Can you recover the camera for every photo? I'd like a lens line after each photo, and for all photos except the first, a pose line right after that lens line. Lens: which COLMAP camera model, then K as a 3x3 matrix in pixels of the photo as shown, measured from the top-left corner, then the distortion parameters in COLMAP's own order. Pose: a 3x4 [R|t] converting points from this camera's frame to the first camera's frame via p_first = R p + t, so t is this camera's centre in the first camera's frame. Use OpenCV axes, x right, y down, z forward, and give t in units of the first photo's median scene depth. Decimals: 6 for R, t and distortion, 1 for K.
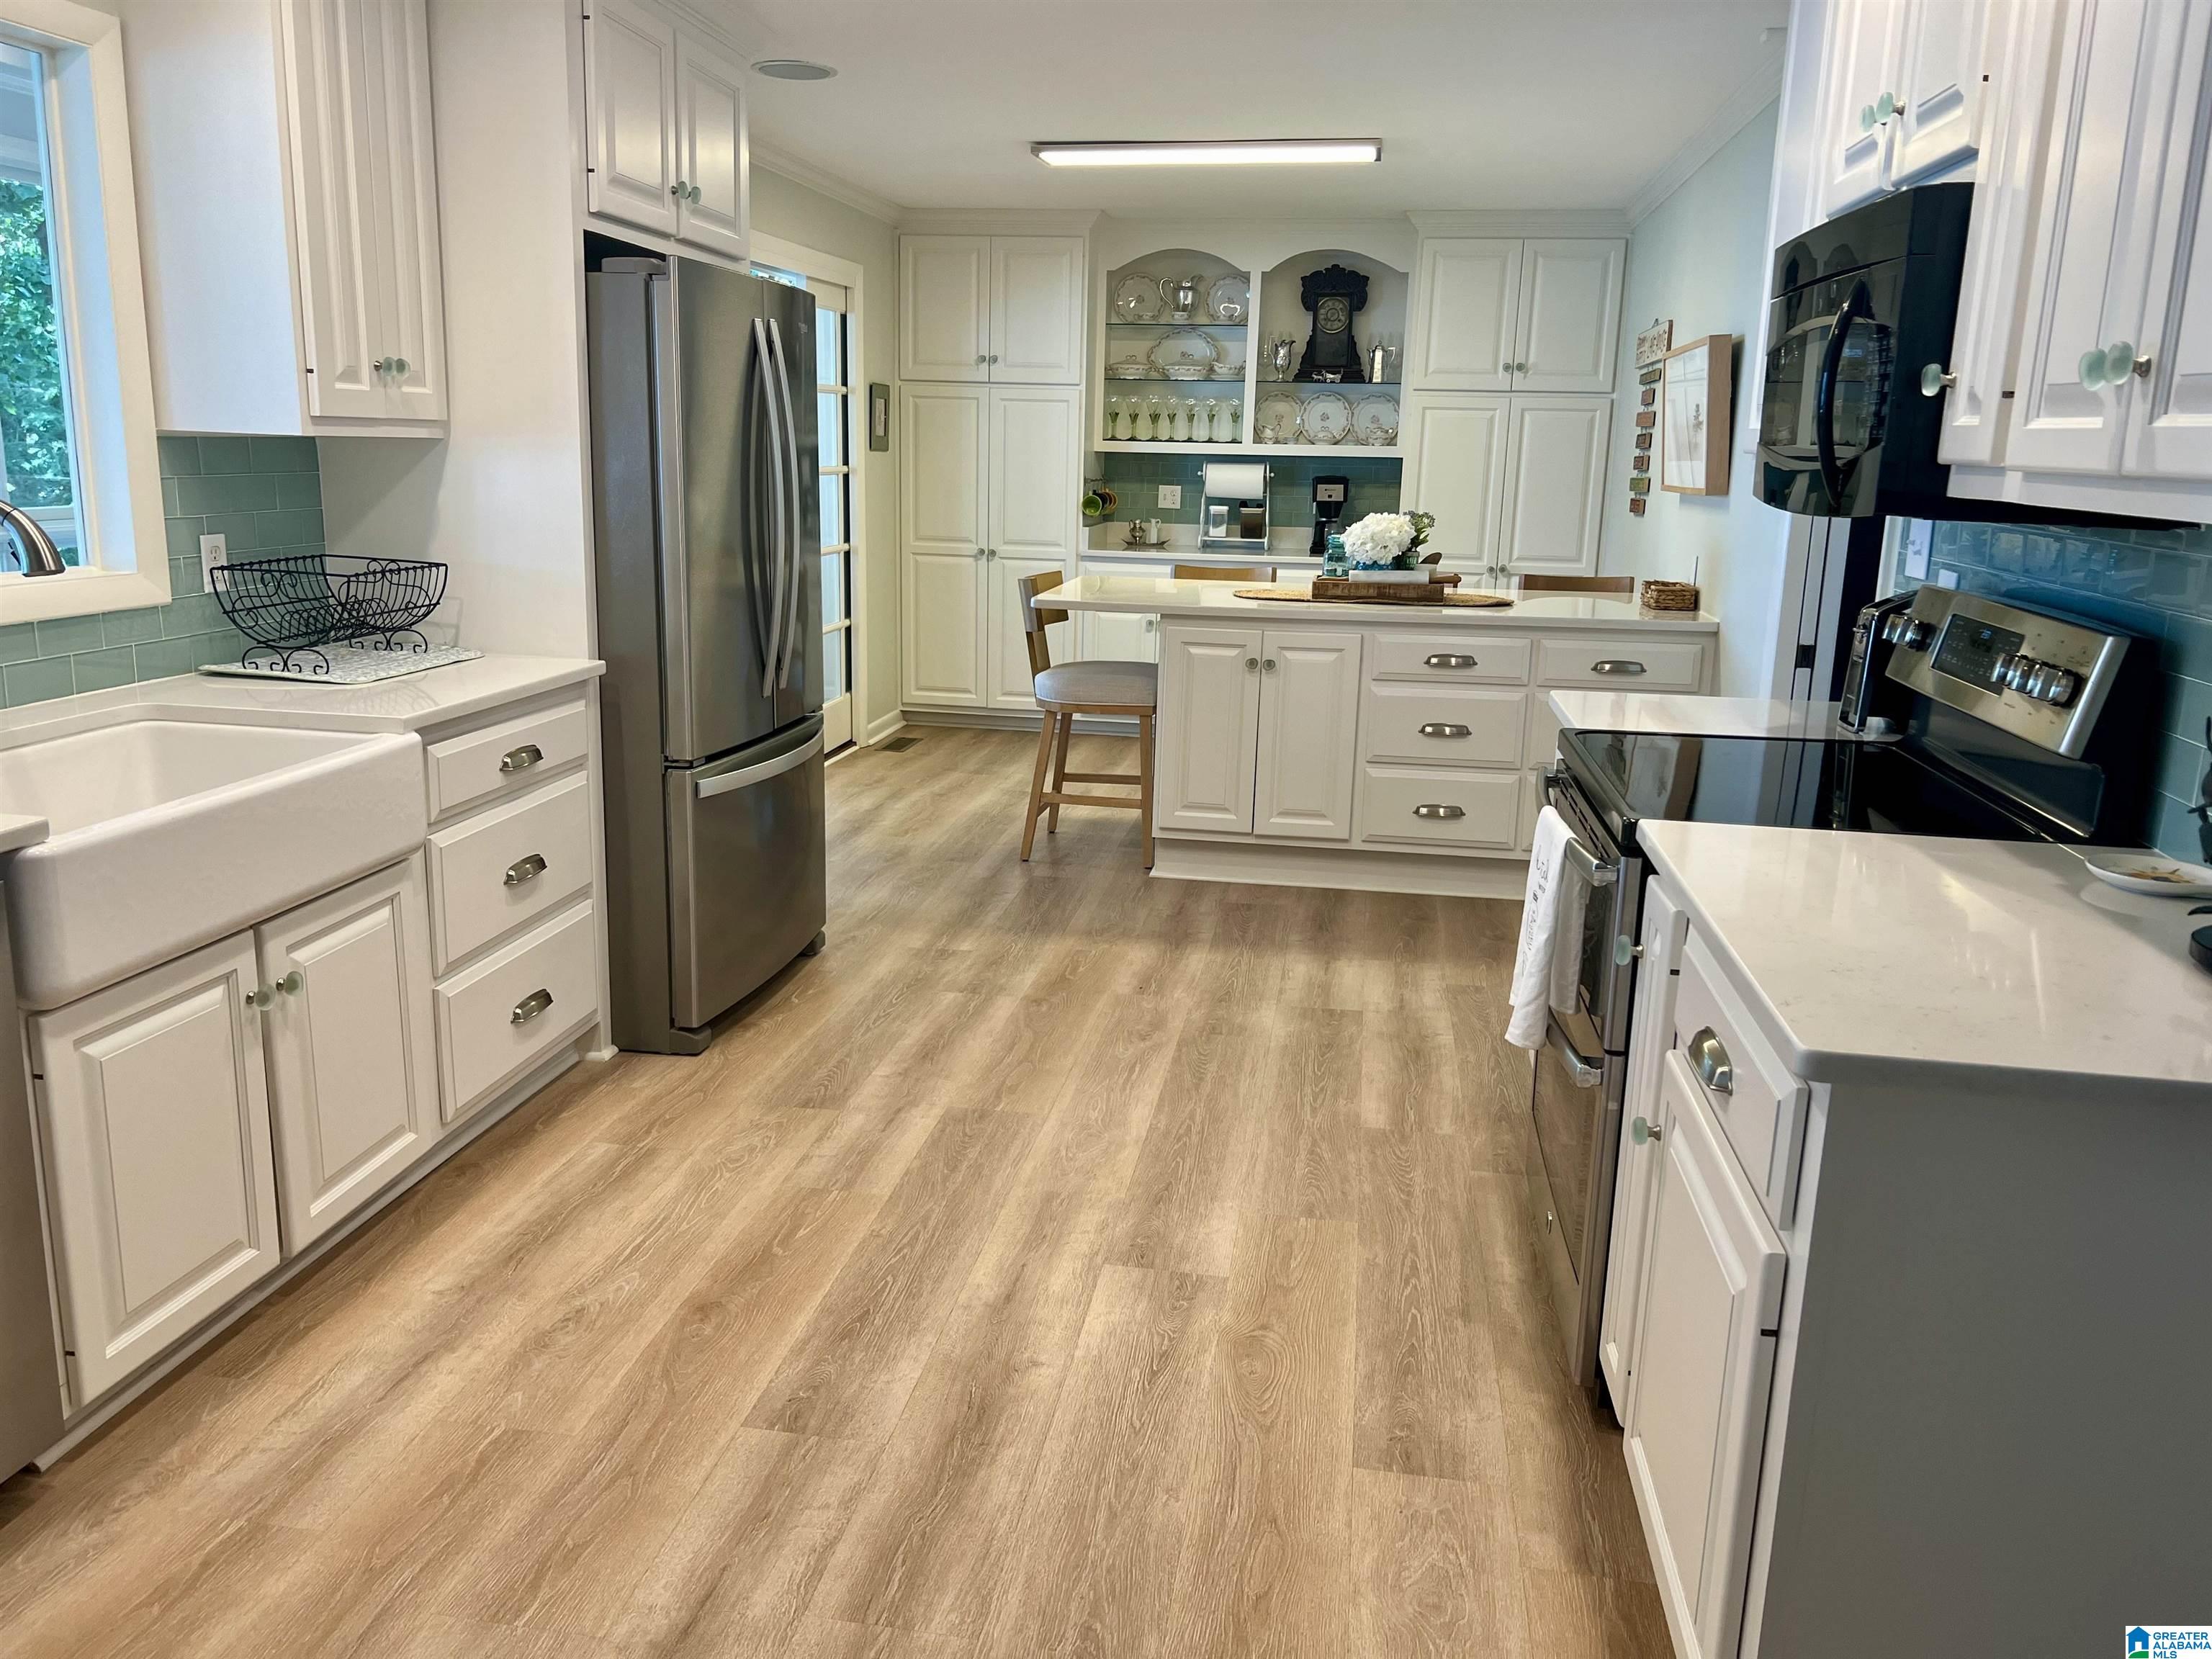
lens RADIAL K [[1668.4, 0, 1101.8], [0, 1668.4, 814.3], [0, 0, 1]] dist [0.055315, -0.064952]
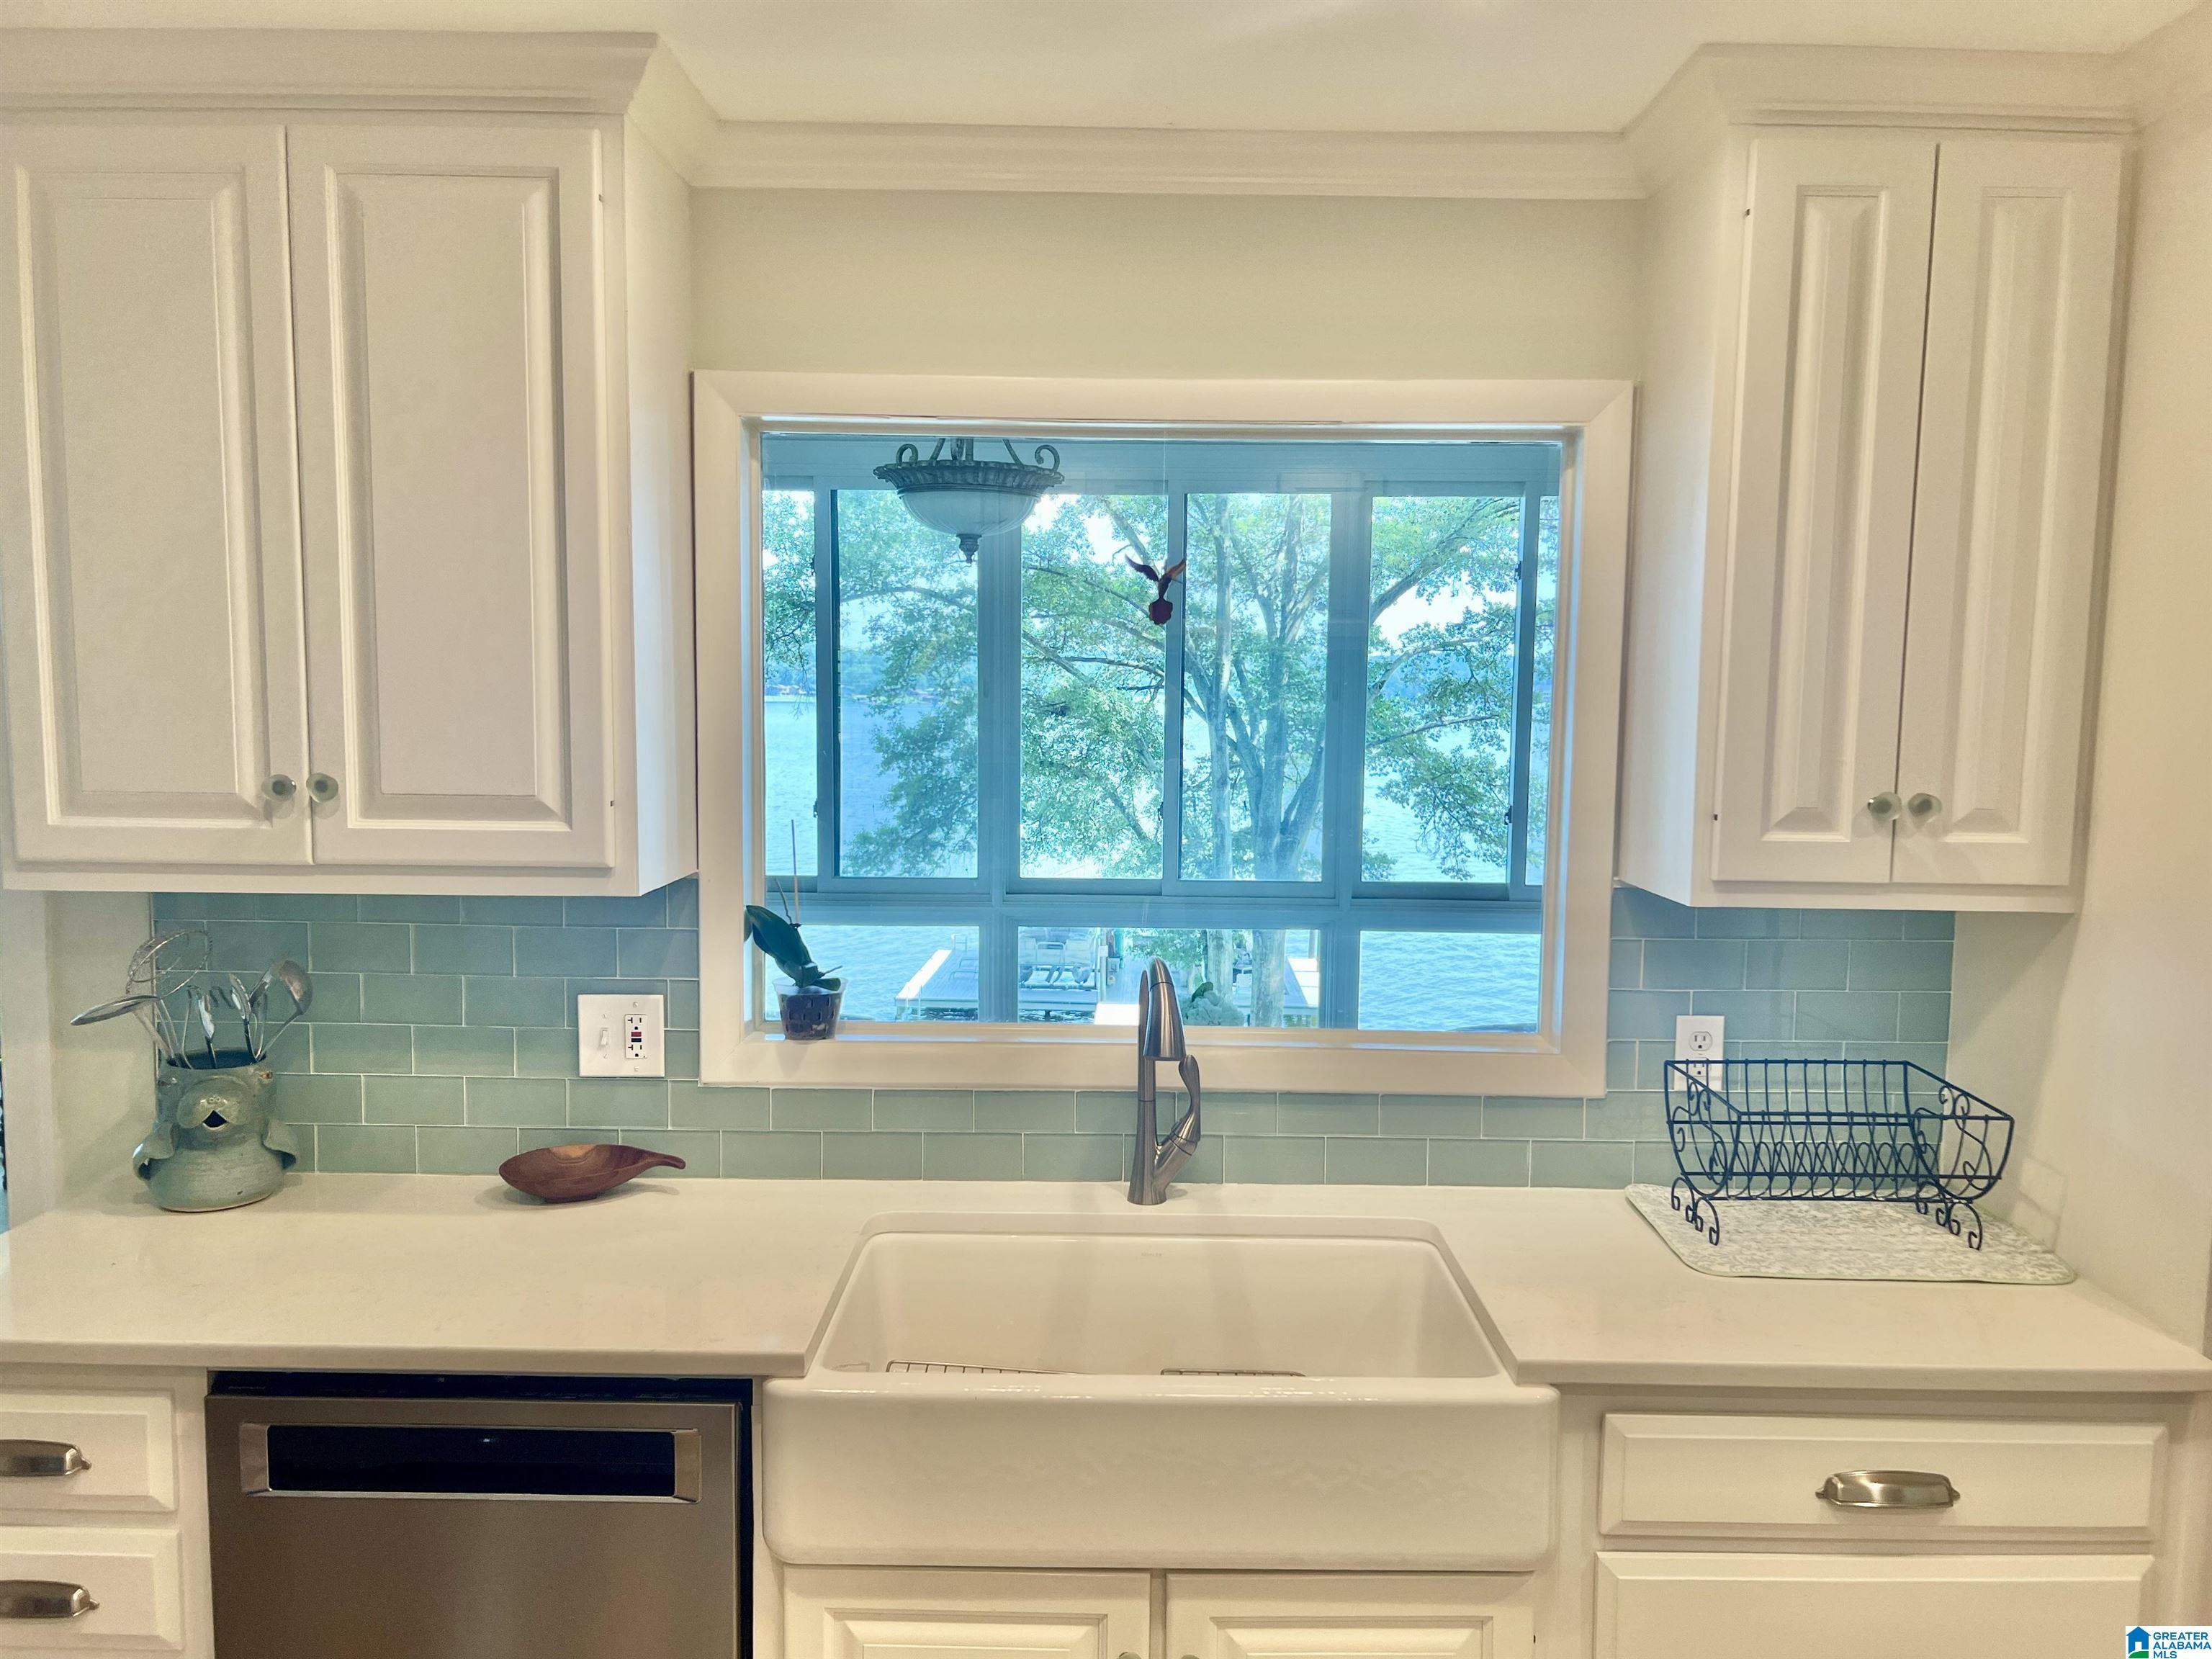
lens RADIAL K [[1668.4, 0, 1104.0], [0, 1668.4, 841.5], [0, 0, 1]] dist [0.055315, -0.064952]
pose [[0.157122, 0.061924, -0.985636, 0.177305], [-0.222952, 0.974491, 0.025682, -0.225667], [0.962084, 0.215715, 0.166920, 0.678203]]
